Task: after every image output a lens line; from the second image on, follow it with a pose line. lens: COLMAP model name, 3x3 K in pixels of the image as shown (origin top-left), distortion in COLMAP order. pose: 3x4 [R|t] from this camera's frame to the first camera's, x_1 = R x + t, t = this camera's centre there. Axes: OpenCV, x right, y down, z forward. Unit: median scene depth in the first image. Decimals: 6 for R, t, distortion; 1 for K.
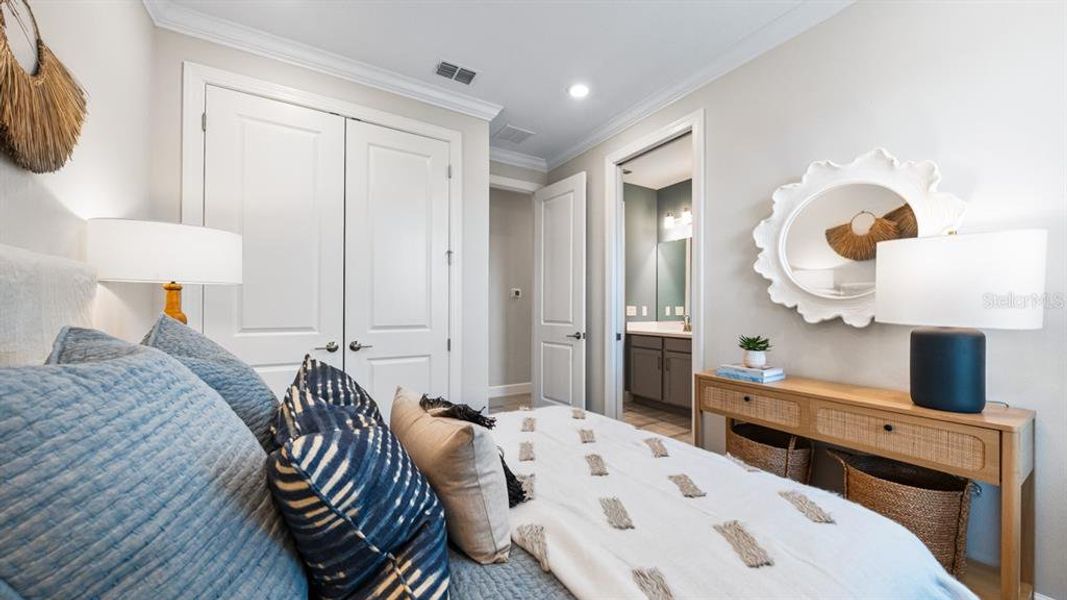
lens RADIAL K [[382.3, 0, 534.6], [0, 382.3, 301.7], [0, 0, 1]] dist [-0.000711, -0.000067]
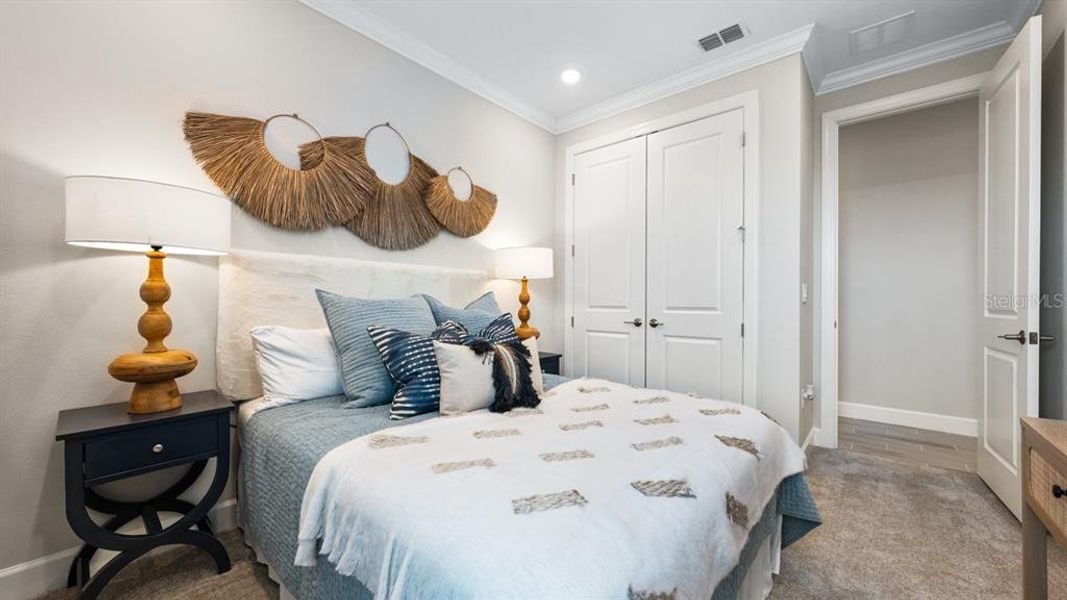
lens RADIAL K [[396.5, 0, 535.1], [0, 396.5, 295.6], [0, 0, 1]] dist [-0.001437, -0.000391]
pose [[0.298629, -0.014224, -0.954263, 0.601984], [0.014590, 0.999840, -0.010338, 0.038268], [0.954258, -0.010836, 0.298789, 0.280509]]
